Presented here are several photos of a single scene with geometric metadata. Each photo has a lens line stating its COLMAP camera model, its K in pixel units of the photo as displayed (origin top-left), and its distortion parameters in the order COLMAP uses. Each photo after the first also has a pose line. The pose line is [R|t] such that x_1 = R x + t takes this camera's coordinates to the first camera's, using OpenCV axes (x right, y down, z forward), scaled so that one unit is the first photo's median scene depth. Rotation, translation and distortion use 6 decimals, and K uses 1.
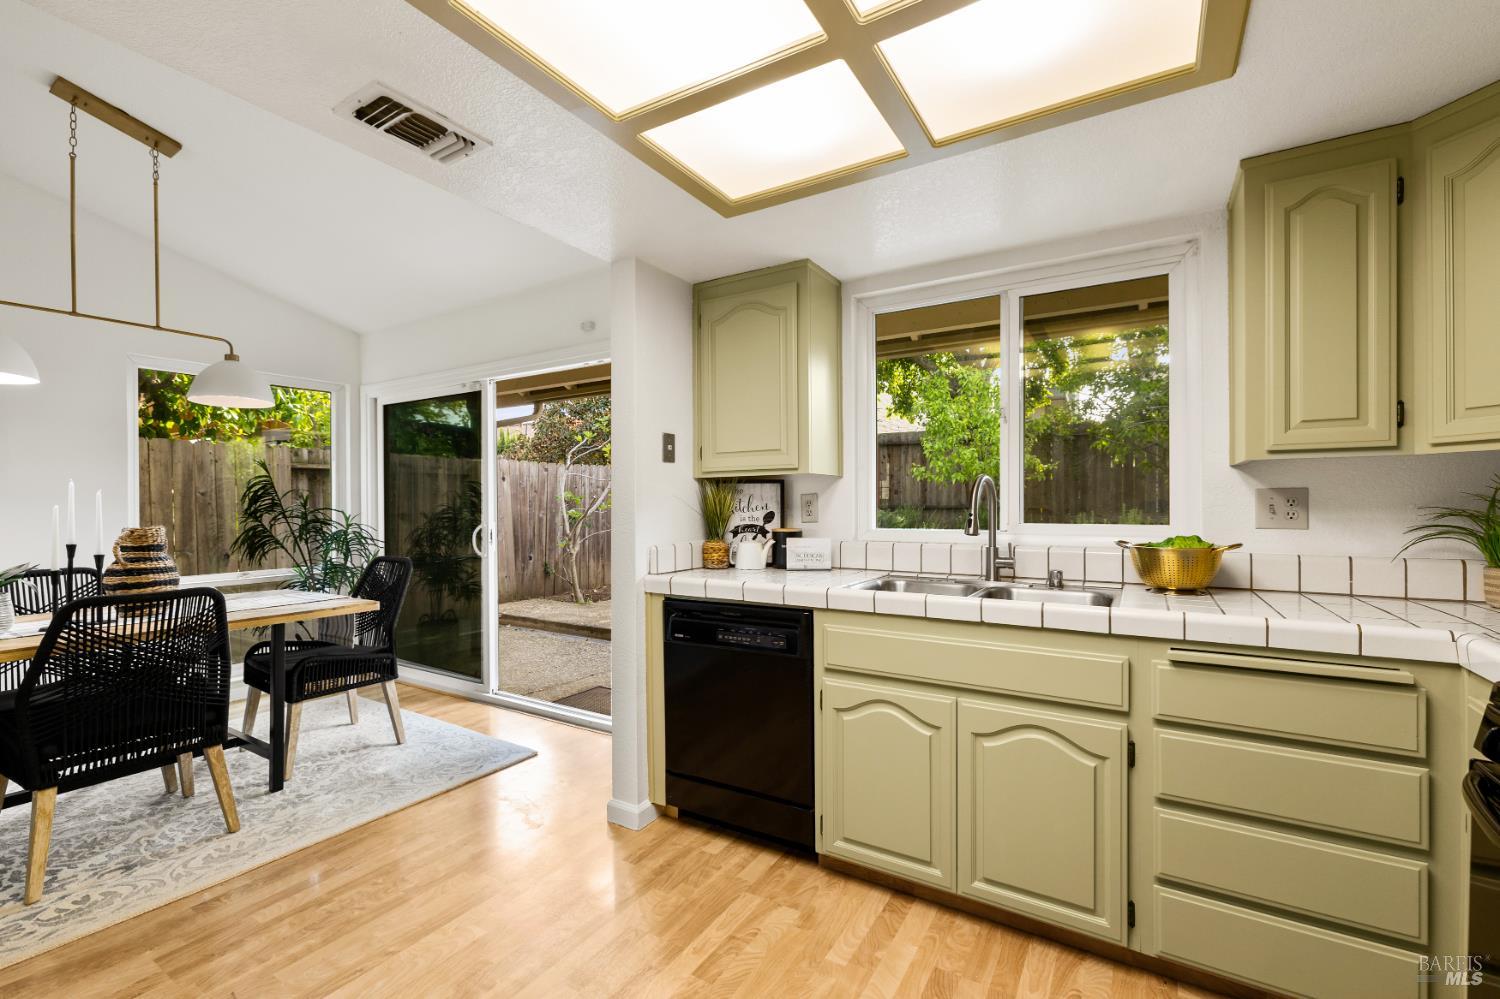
lens RADIAL K [[650.7, 0, 750.0], [0, 650.7, 499.5], [0, 0, 1]] dist [0.001112, 0.000272]
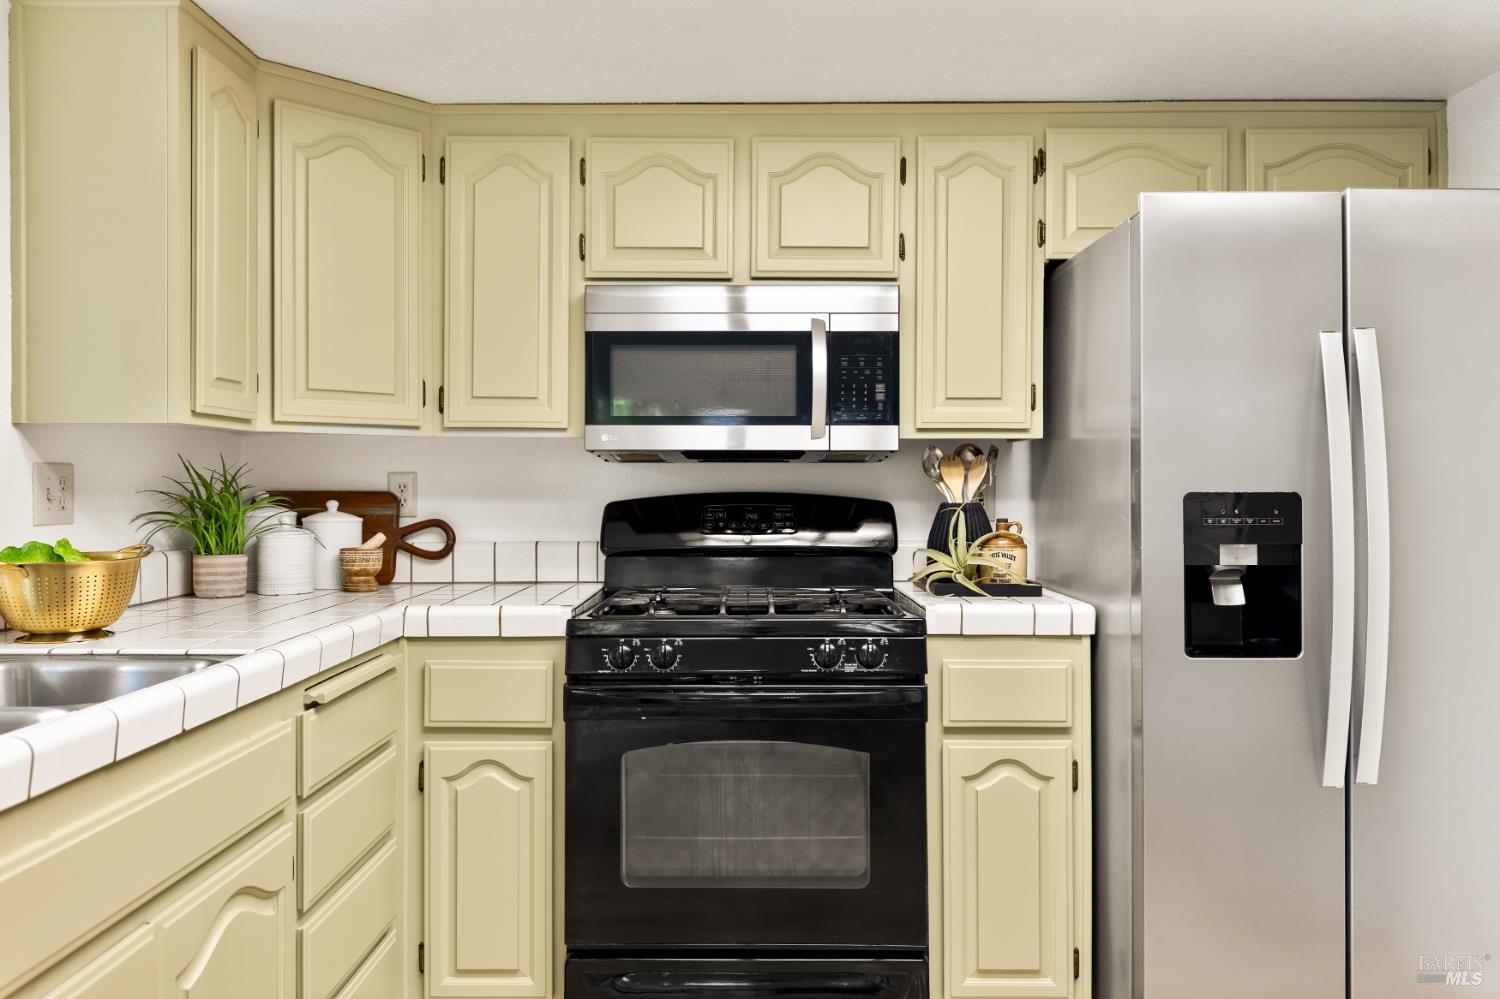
lens RADIAL K [[1107.4, 0, 737.3], [0, 1107.4, 482.3], [0, 0, 1]] dist [0.009046, -0.002070]
pose [[-0.514528, 0.010737, 0.857407, -0.444915], [0.005140, 0.999942, -0.009437, 0.013229], [-0.857458, -0.000449, -0.514553, 0.871946]]
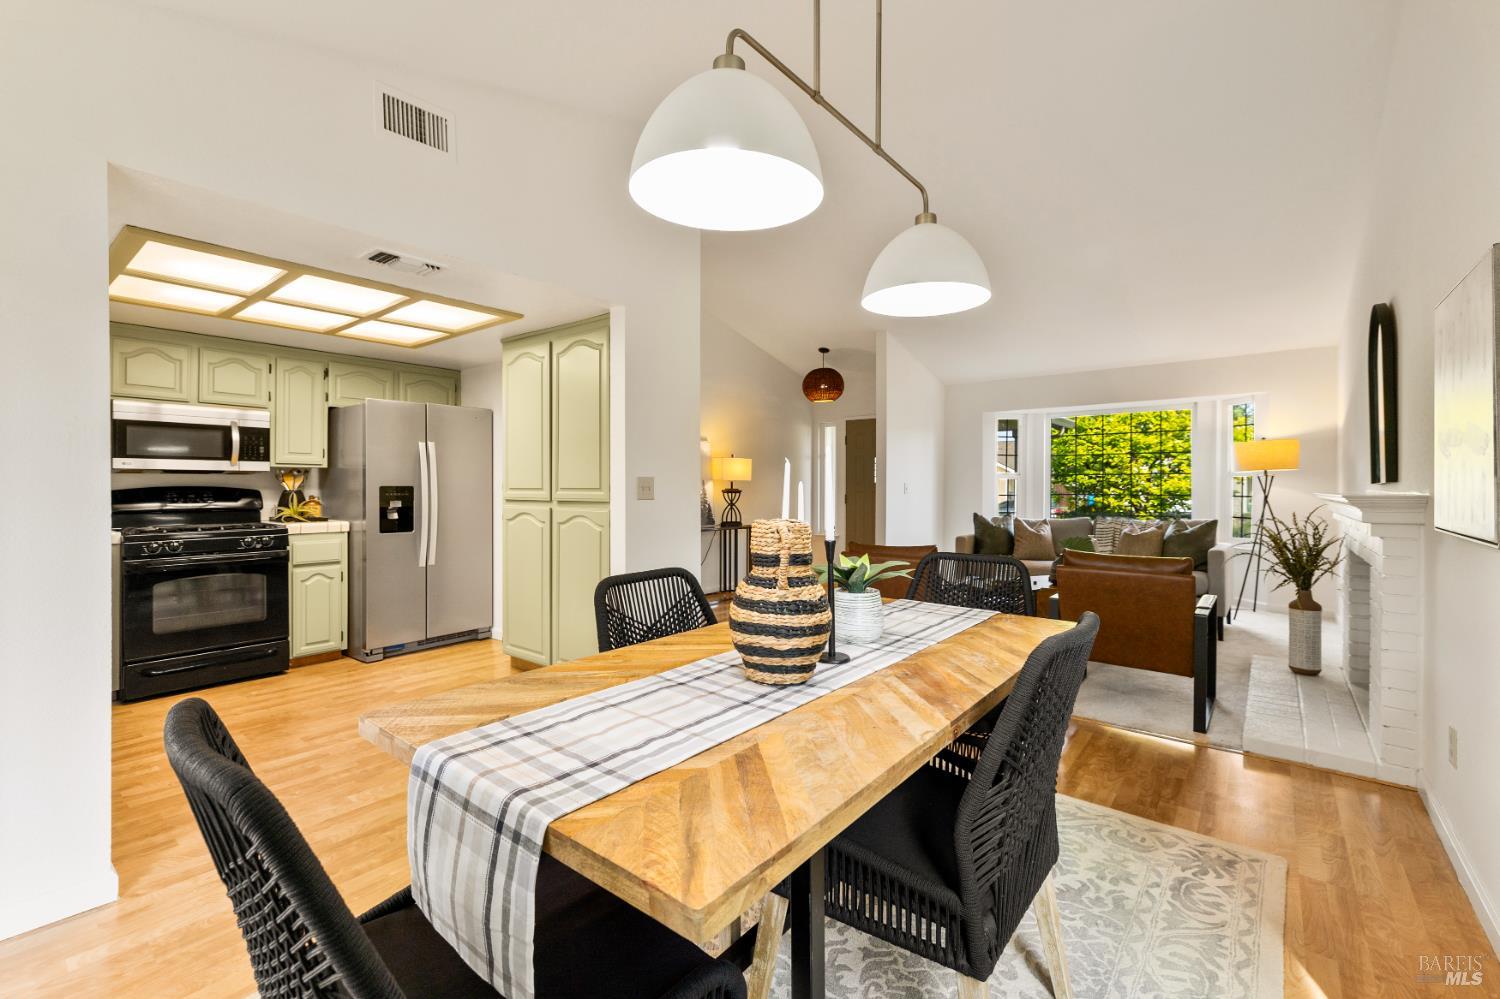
lens RADIAL K [[649.2, 0, 743.8], [0, 649.2, 492.3], [0, 0, 1]] dist [0.001806, 0.000446]
pose [[-0.991664, 0.002560, 0.128826, -1.155572], [0.003910, 0.999940, 0.010231, 0.017596], [-0.128792, 0.010650, -0.991614, 1.838330]]
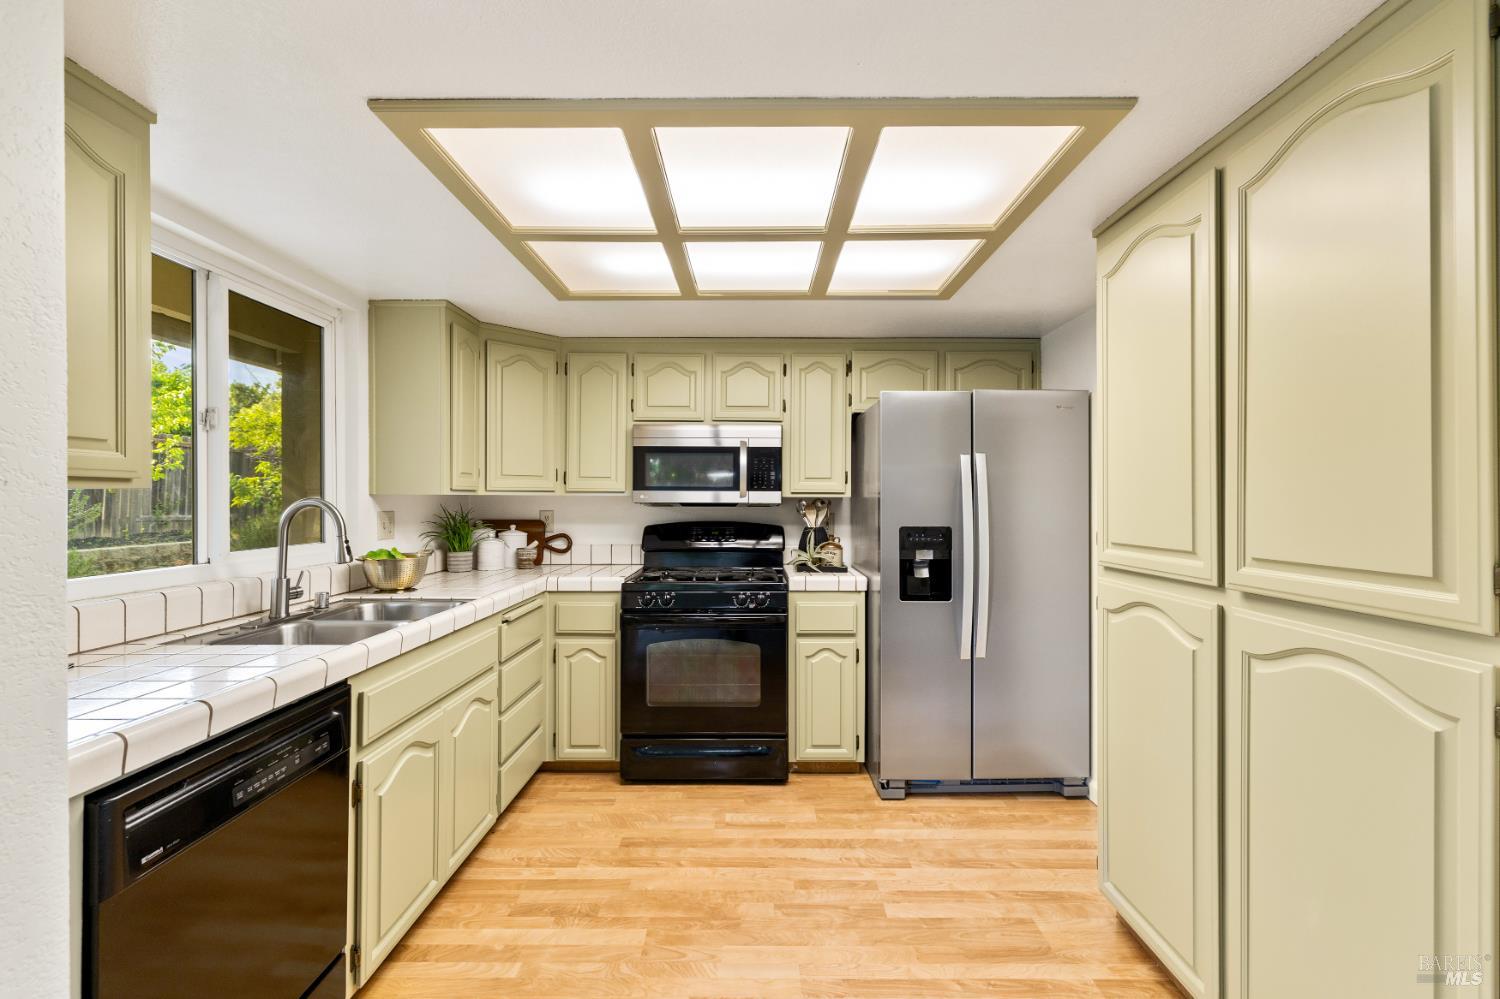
lens RADIAL K [[650.7, 0, 750.0], [0, 650.7, 499.5], [0, 0, 1]] dist [0.001112, 0.000272]
pose [[-0.518607, 0.007442, 0.854981, -0.739381], [0.002569, 0.999971, -0.007145, -0.029069], [-0.855009, -0.001509, -0.518611, 0.938012]]
